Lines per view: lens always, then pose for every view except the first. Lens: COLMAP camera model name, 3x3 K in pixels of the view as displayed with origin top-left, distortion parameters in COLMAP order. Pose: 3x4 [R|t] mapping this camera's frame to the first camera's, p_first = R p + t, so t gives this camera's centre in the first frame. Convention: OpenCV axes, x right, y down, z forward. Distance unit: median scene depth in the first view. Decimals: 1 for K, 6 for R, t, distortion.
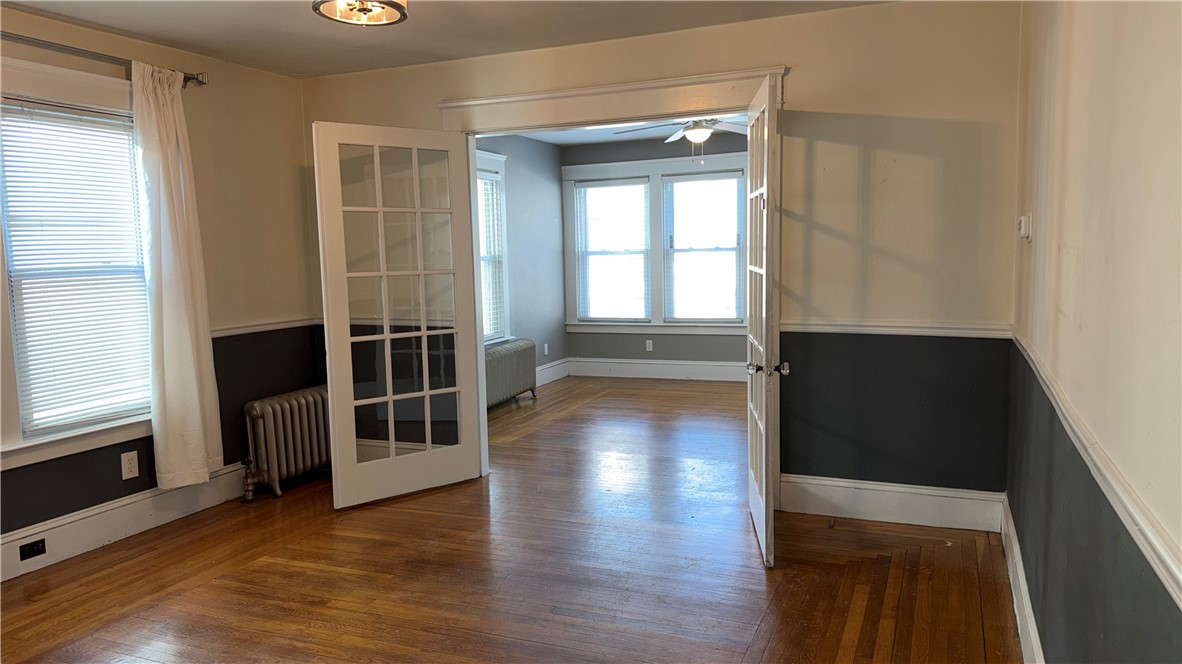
lens RADIAL K [[819.1, 0, 599.7], [0, 819.1, 359.5], [0, 0, 1]] dist [0.071240, -0.097699]
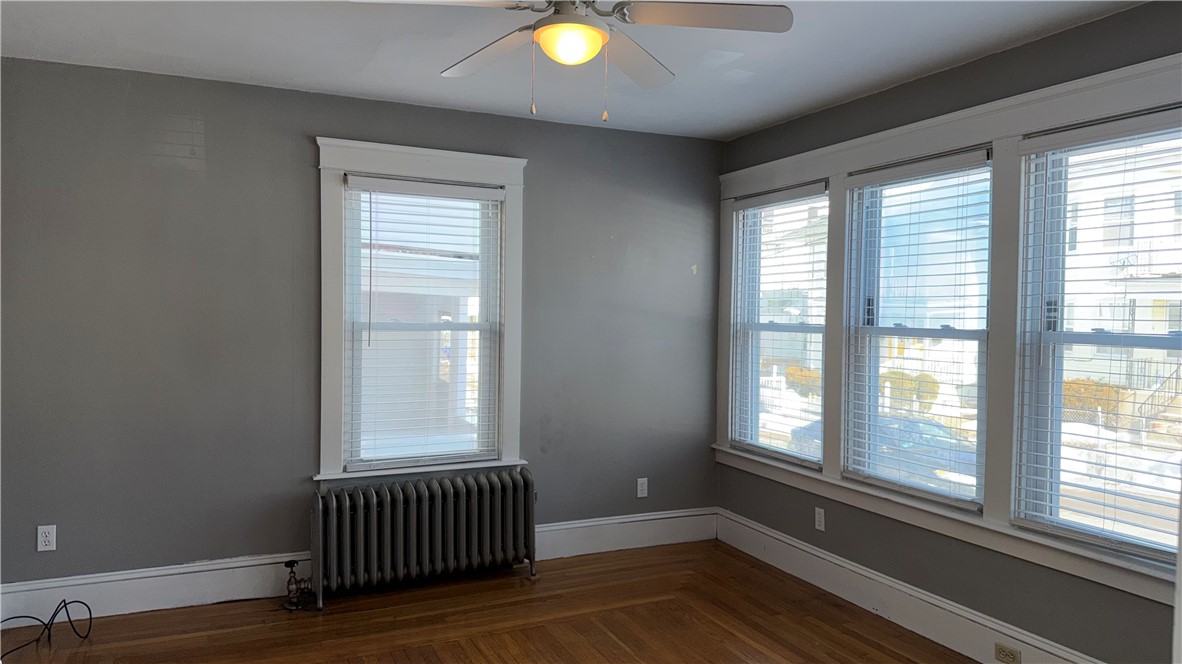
lens RADIAL K [[819.1, 0, 586.8], [0, 819.1, 344.4], [0, 0, 1]] dist [0.071240, -0.097699]
pose [[0.724590, 0.065158, -0.686093, 0.307353], [-0.120925, 0.992096, -0.033492, -0.091989], [0.678489, 0.107234, 0.726742, 0.563179]]
